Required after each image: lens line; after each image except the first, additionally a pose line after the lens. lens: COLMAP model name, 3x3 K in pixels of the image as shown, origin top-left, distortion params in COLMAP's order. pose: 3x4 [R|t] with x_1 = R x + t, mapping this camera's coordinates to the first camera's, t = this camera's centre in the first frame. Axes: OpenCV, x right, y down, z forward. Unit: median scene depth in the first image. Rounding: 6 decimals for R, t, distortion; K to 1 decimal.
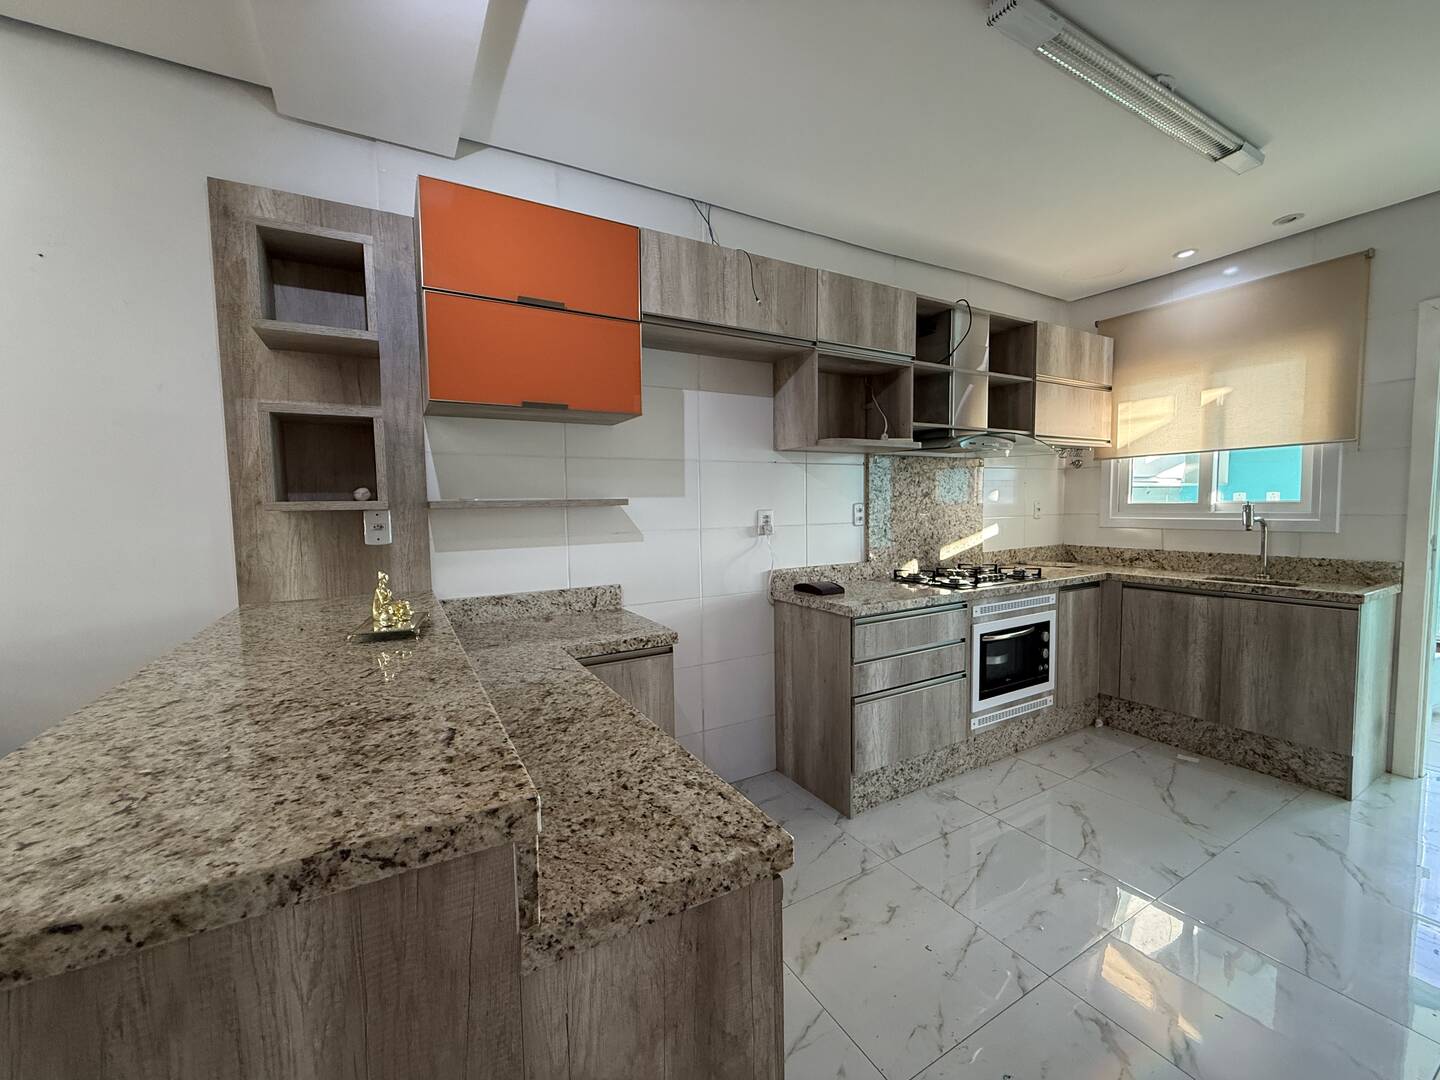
lens RADIAL K [[574.0, 0, 712.8], [0, 574.0, 540.5], [0, 0, 1]] dist [-0.001536, 0.000513]
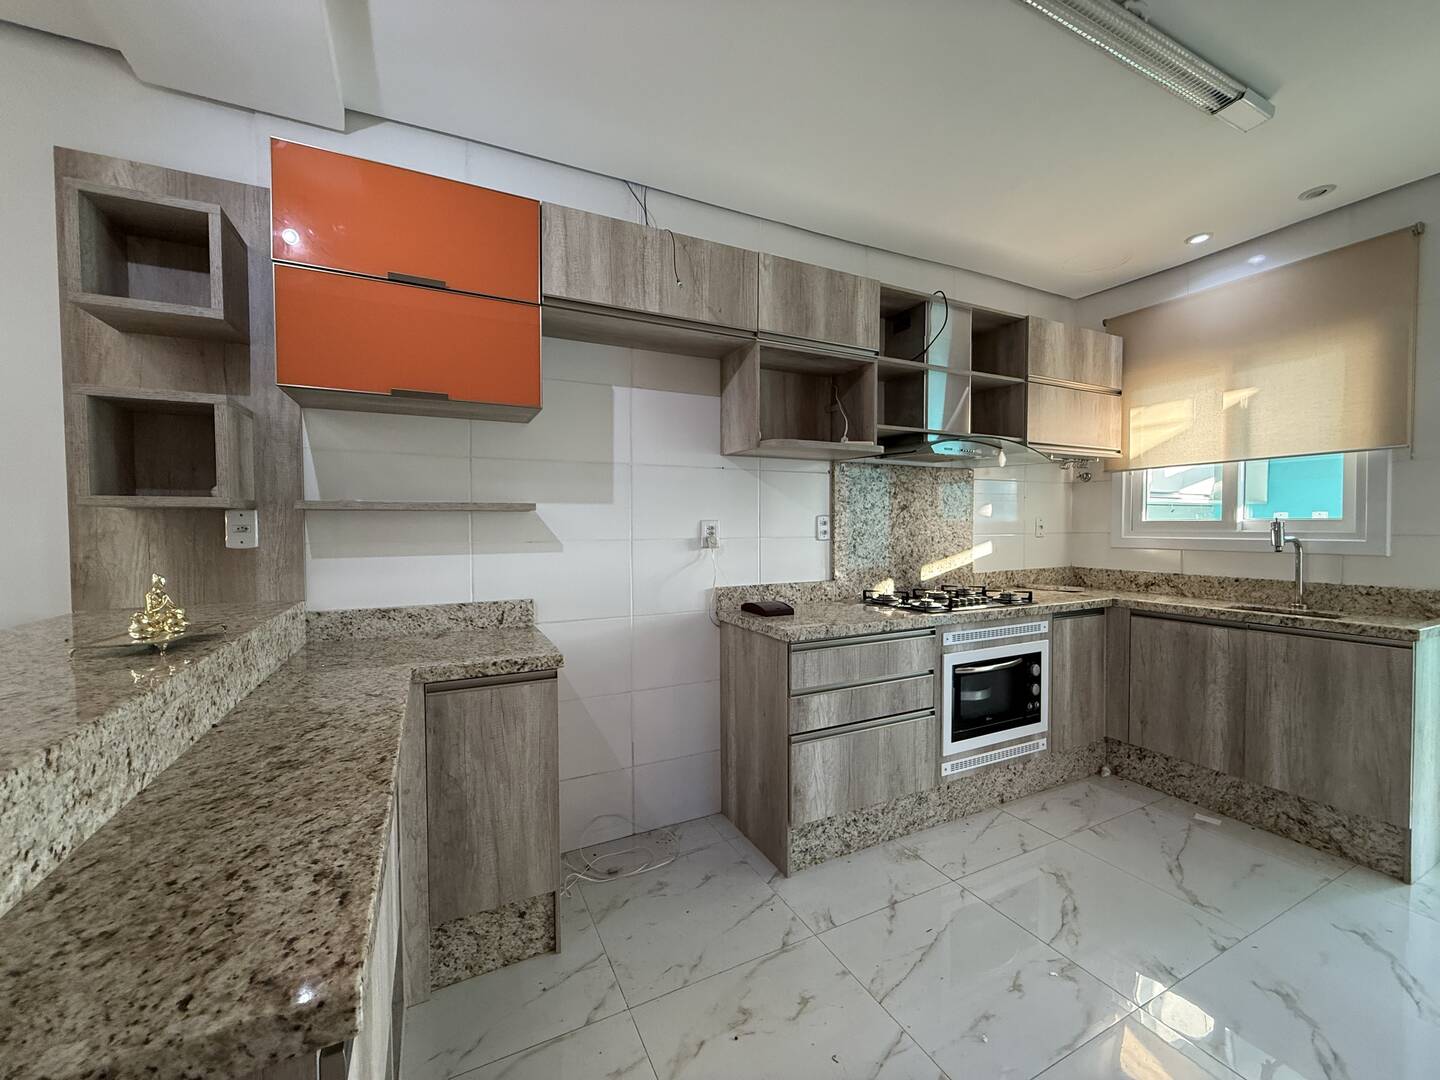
lens RADIAL K [[574.0, 0, 713.0], [0, 574.0, 540.4], [0, 0, 1]] dist [-0.001536, 0.000513]
pose [[0.998120, 0.014151, -0.059629, 0.156975], [-0.016325, 0.999214, -0.036131, 0.011376], [0.059071, 0.037036, 0.997566, 0.105027]]
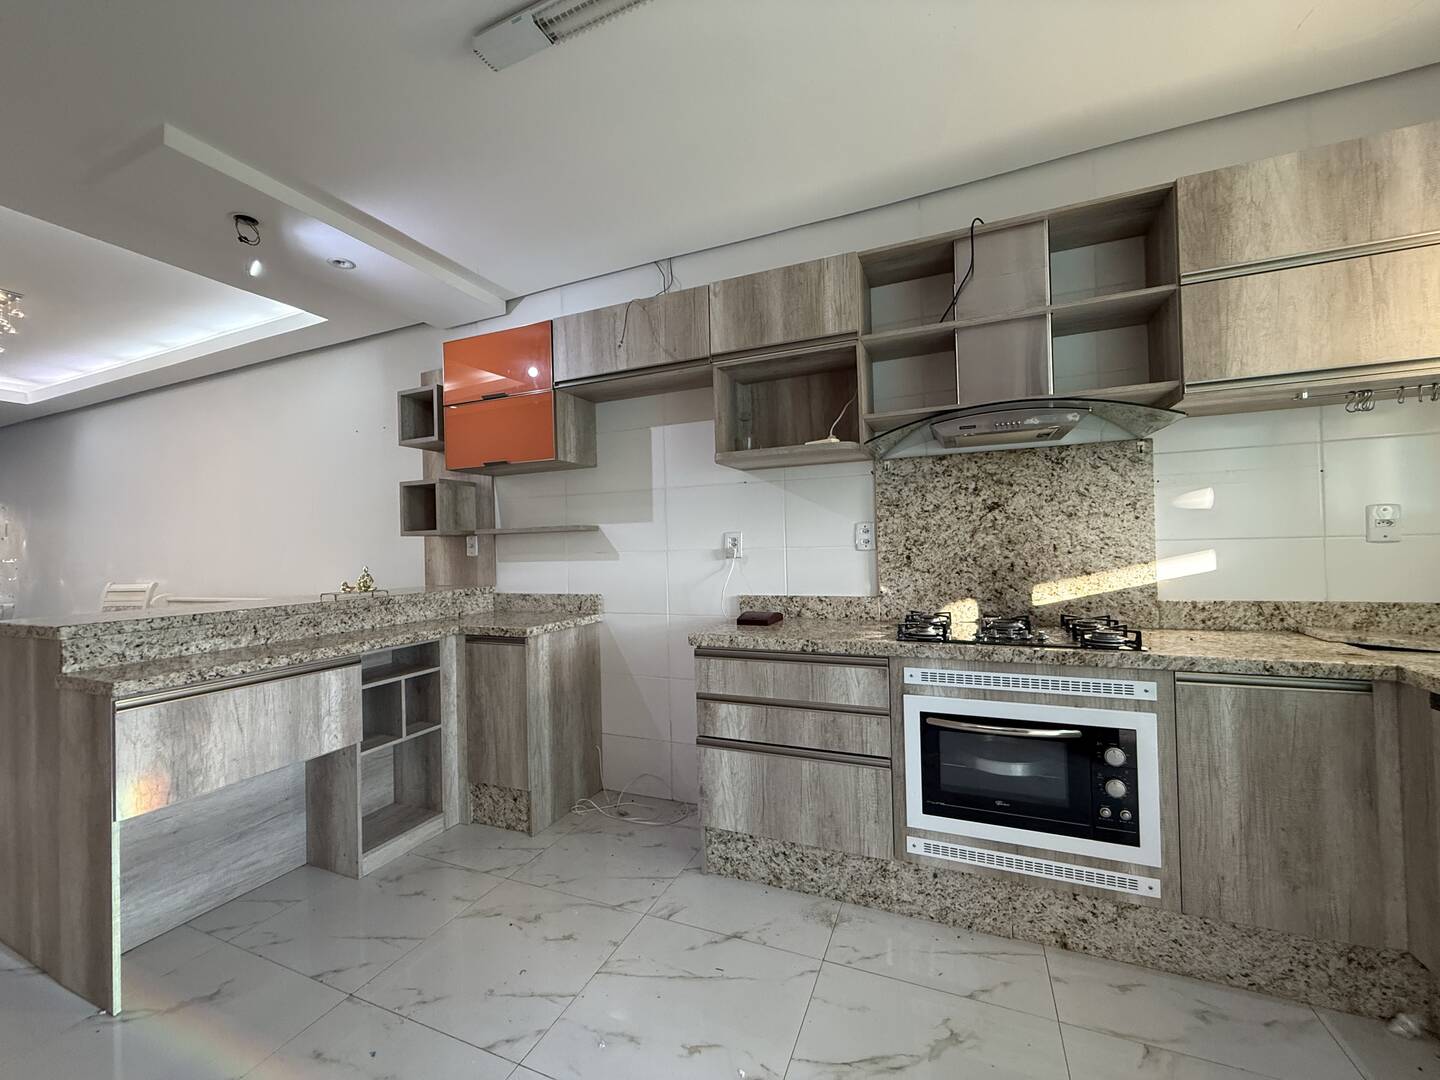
lens RADIAL K [[574.0, 0, 715.3], [0, 574.0, 538.6], [0, 0, 1]] dist [-0.001536, 0.000513]
pose [[0.605508, -0.008784, -0.795791, 0.883545], [-0.036756, 0.998563, -0.038989, -0.003754], [0.794990, 0.052858, 0.604315, 0.406200]]
